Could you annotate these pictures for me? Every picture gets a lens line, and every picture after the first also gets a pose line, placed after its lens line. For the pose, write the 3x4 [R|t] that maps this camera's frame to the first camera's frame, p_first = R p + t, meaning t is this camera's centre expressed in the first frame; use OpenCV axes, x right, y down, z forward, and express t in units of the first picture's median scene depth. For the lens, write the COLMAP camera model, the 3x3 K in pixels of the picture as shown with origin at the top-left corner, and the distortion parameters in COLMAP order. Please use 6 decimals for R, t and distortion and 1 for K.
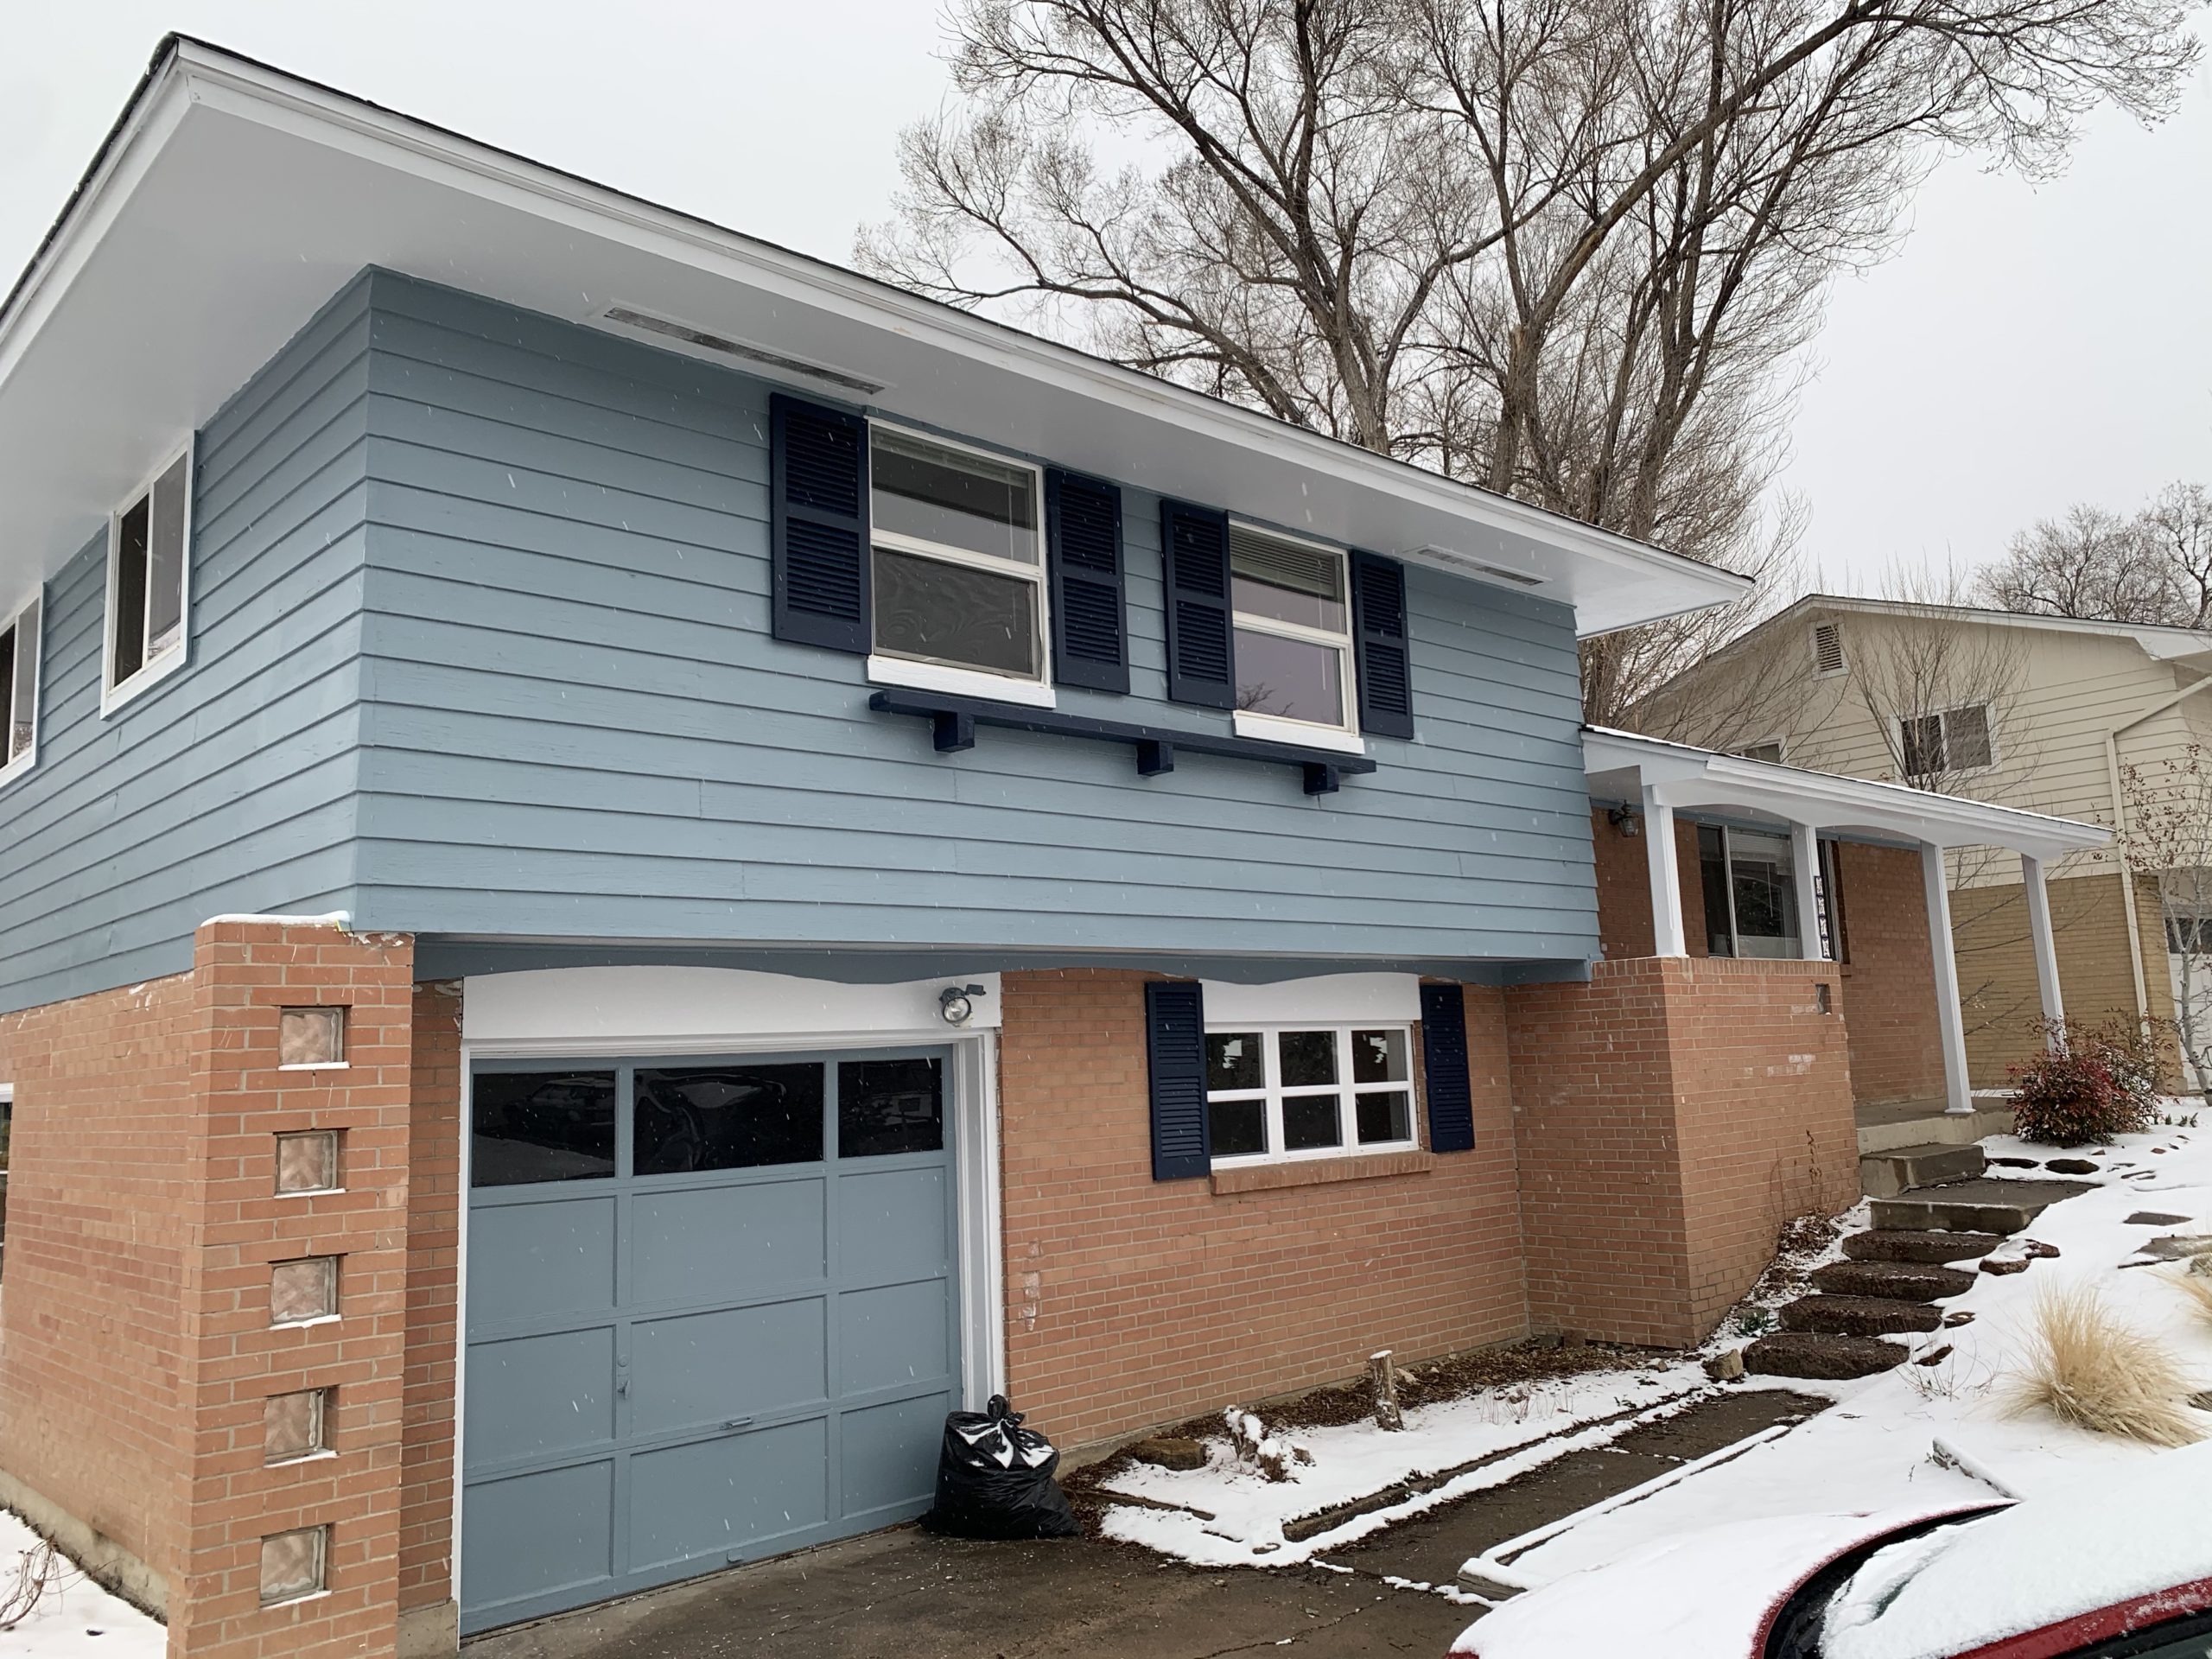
lens RADIAL K [[1682.9, 0, 1129.2], [0, 1682.9, 801.7], [0, 0, 1]] dist [0.045325, -0.036391]
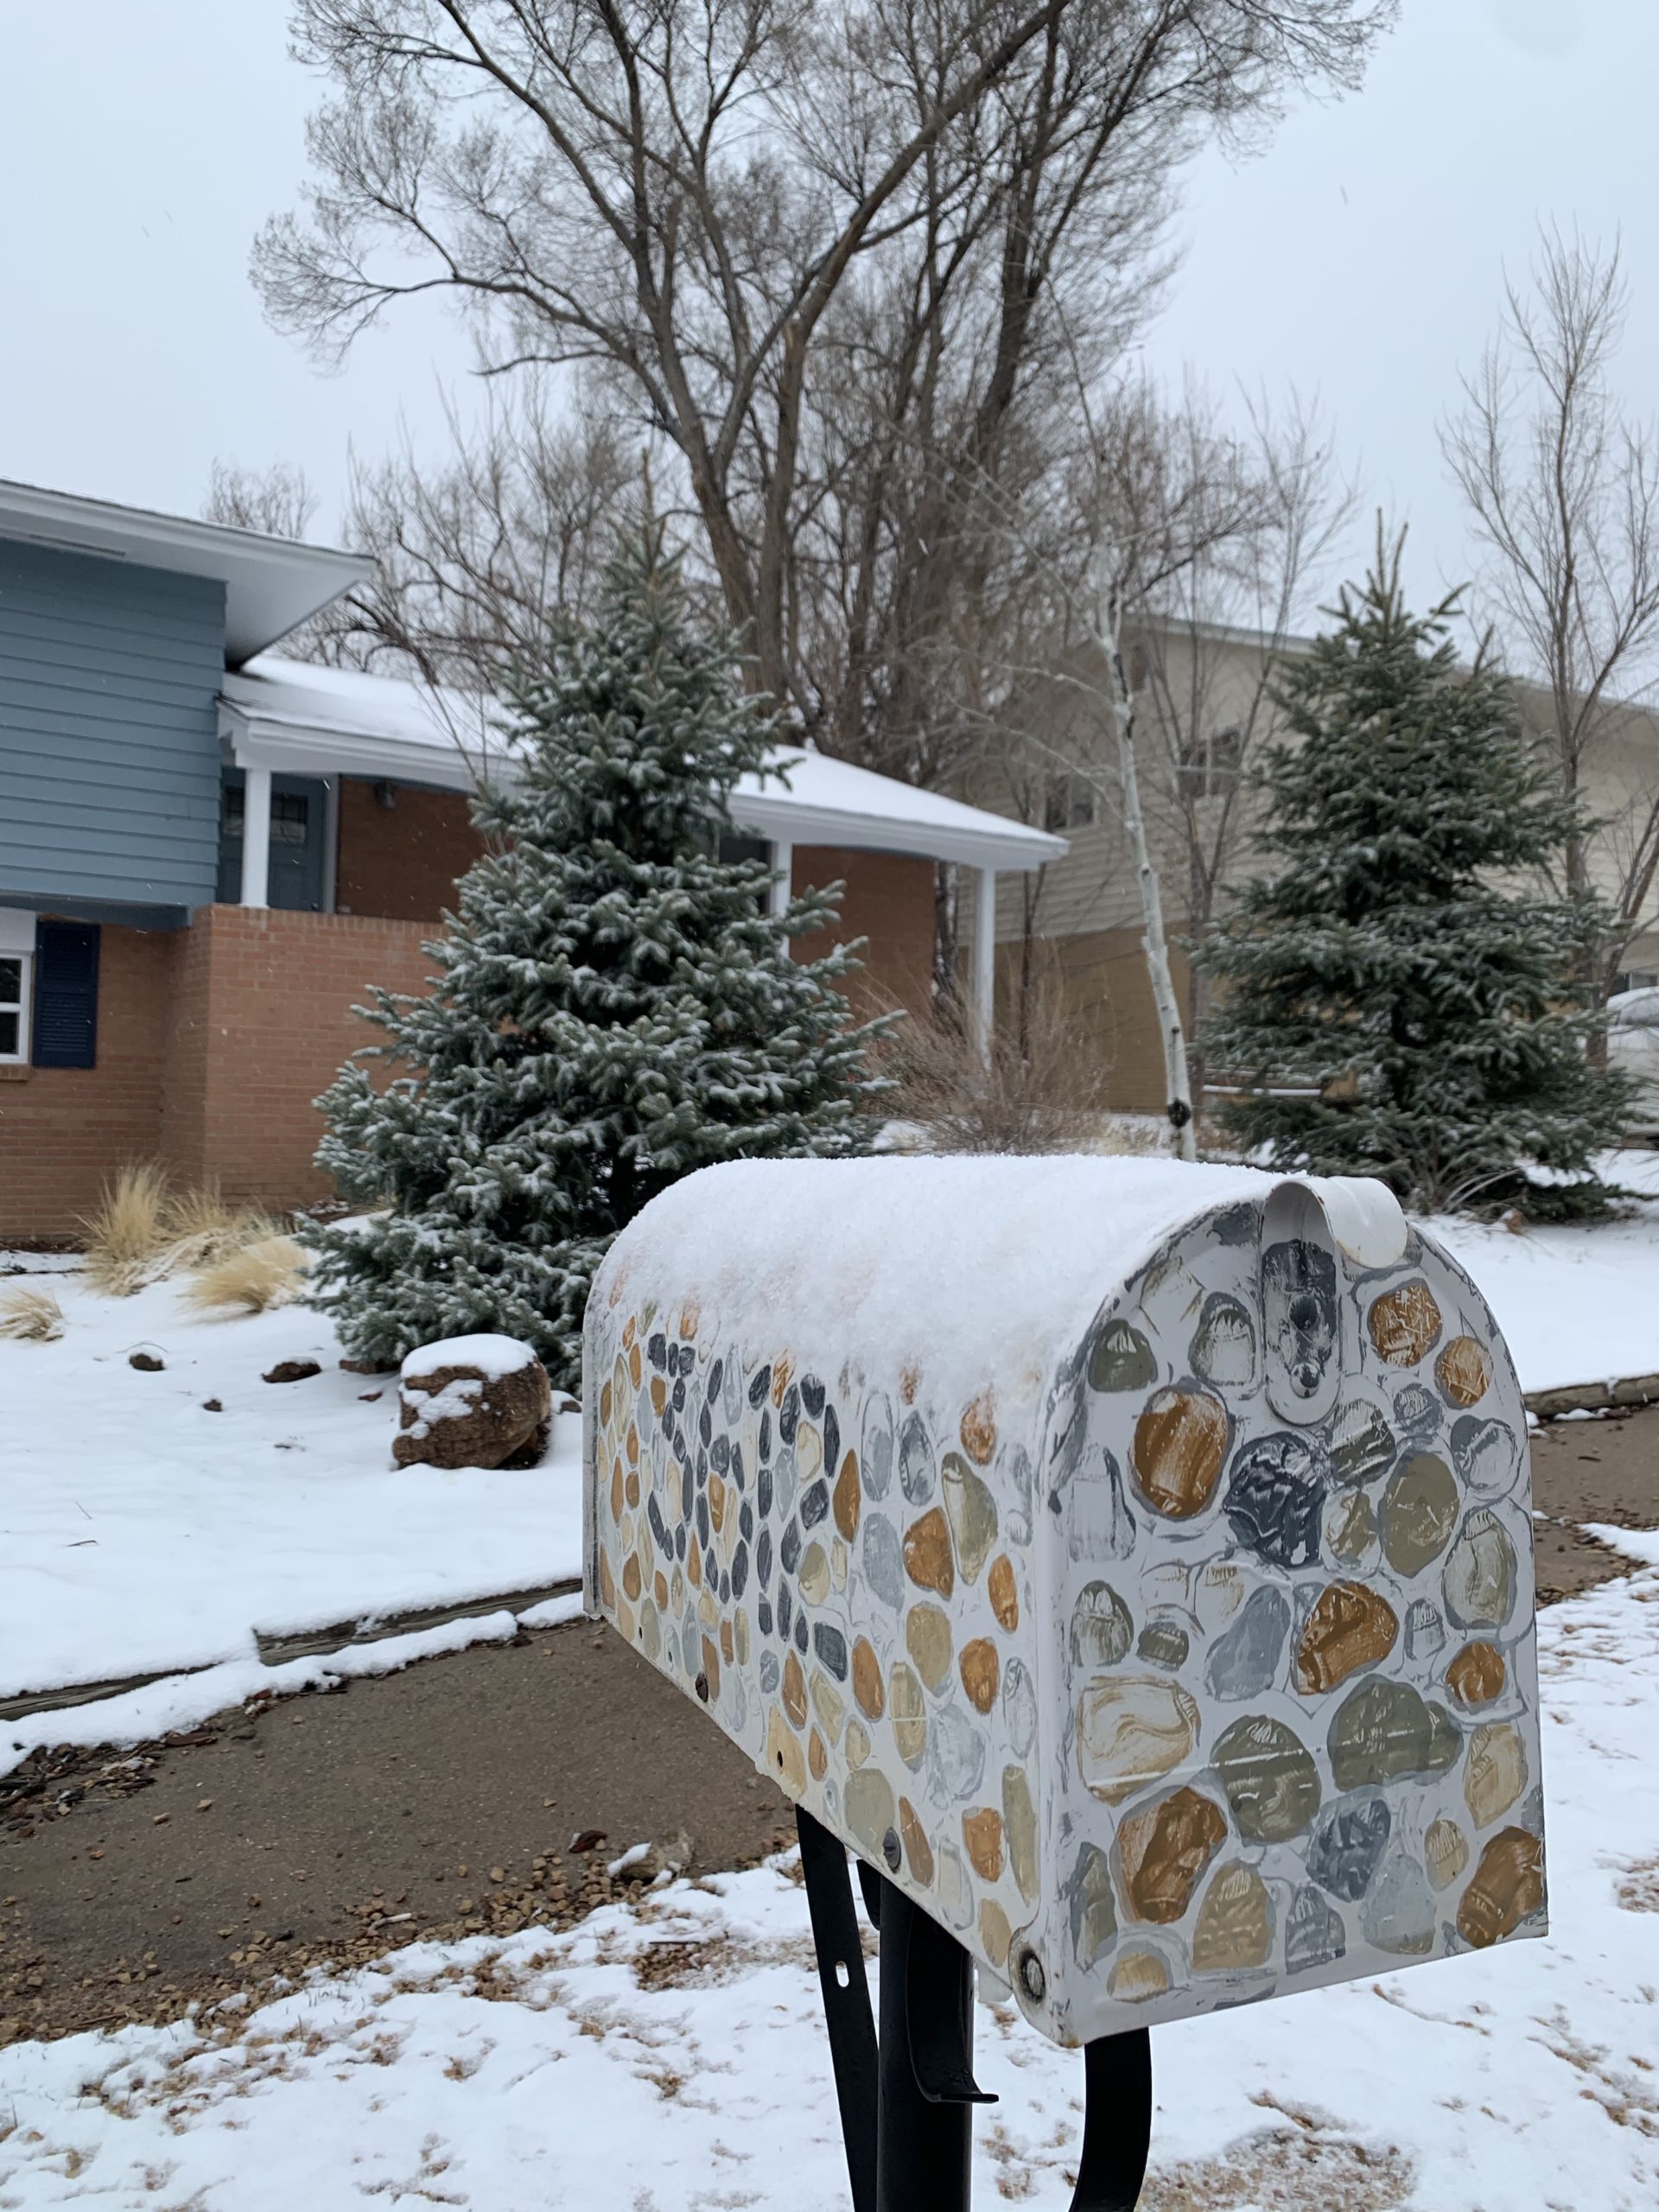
lens RADIAL K [[1689.5, 0, 835.4], [0, 1689.5, 1098.0], [0, 0, 1]] dist [0.003260, -0.002363]
pose [[0.988172, 0.068426, -0.137239, 0.981574], [-0.047416, 0.987411, 0.150899, 0.034298], [0.145837, -0.142607, 0.978976, -0.052522]]
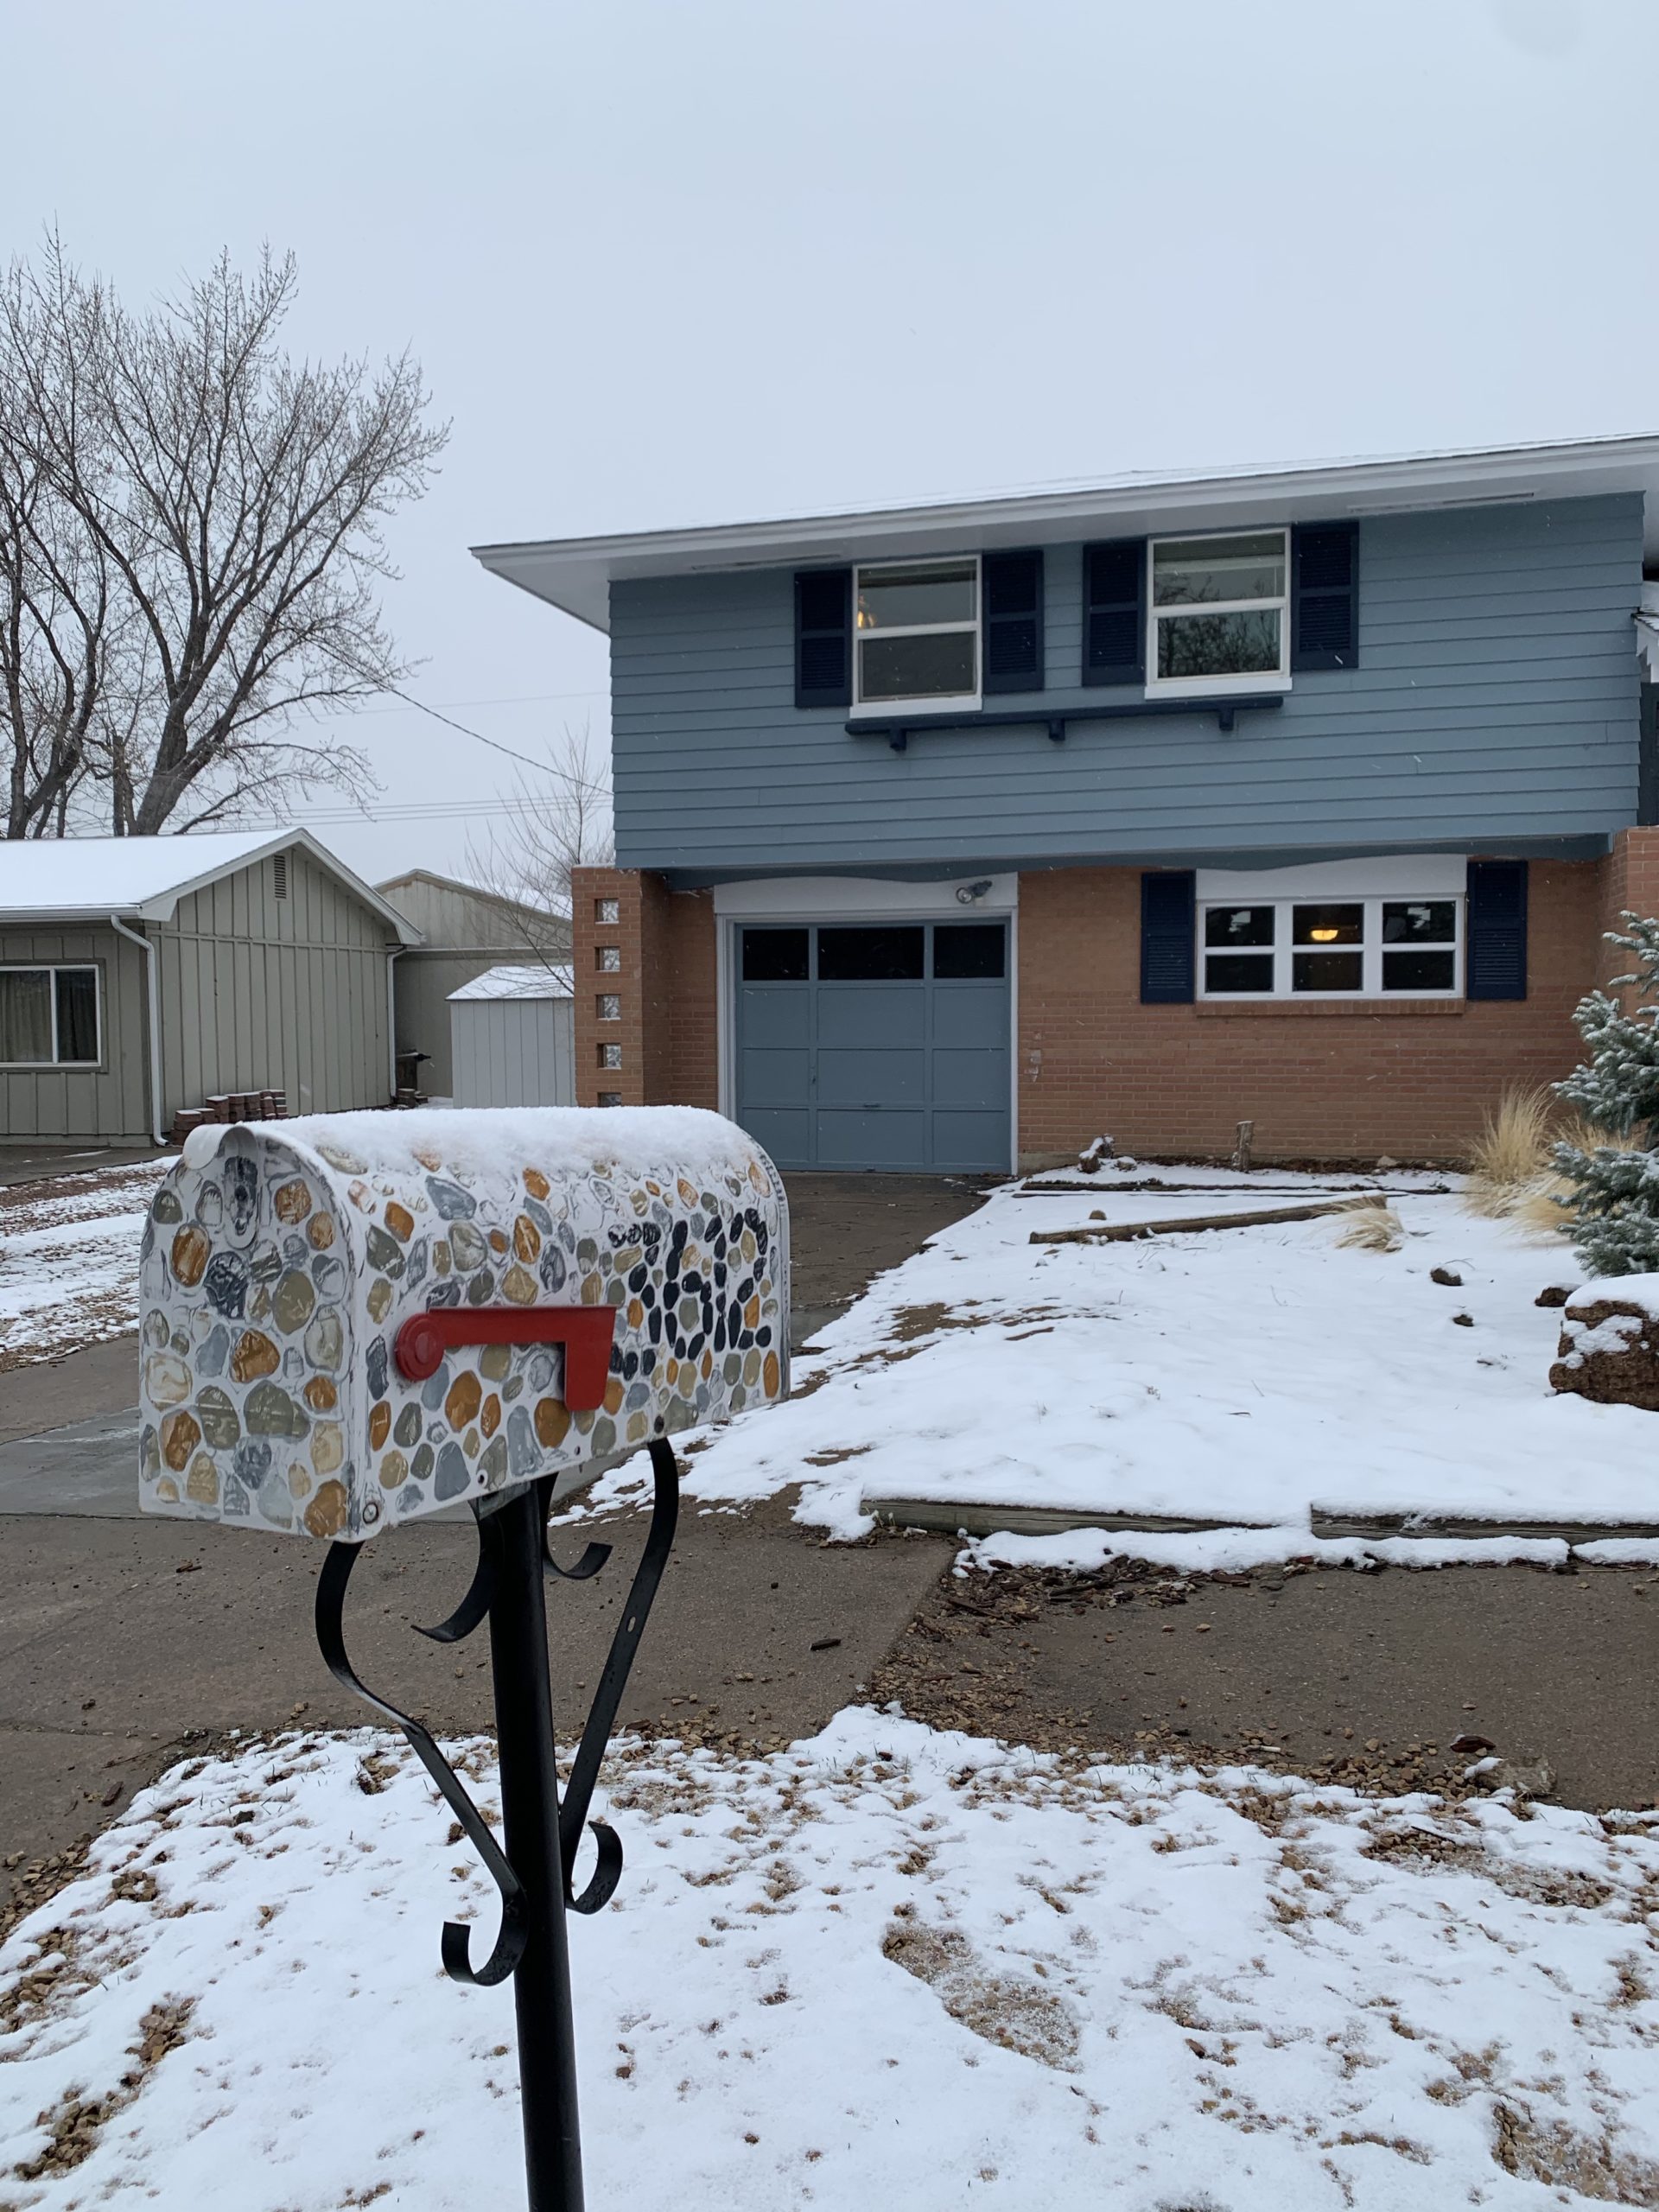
lens RADIAL K [[1660.9, 0, 829.5], [0, 1660.9, 1106.0], [0, 0, 1]] dist [0.090797, -0.191766]
pose [[0.525994, 0.079360, -0.846777, 1.090091], [0.118328, 0.979125, 0.165266, 0.030357], [0.842216, -0.187127, 0.505623, -0.021899]]
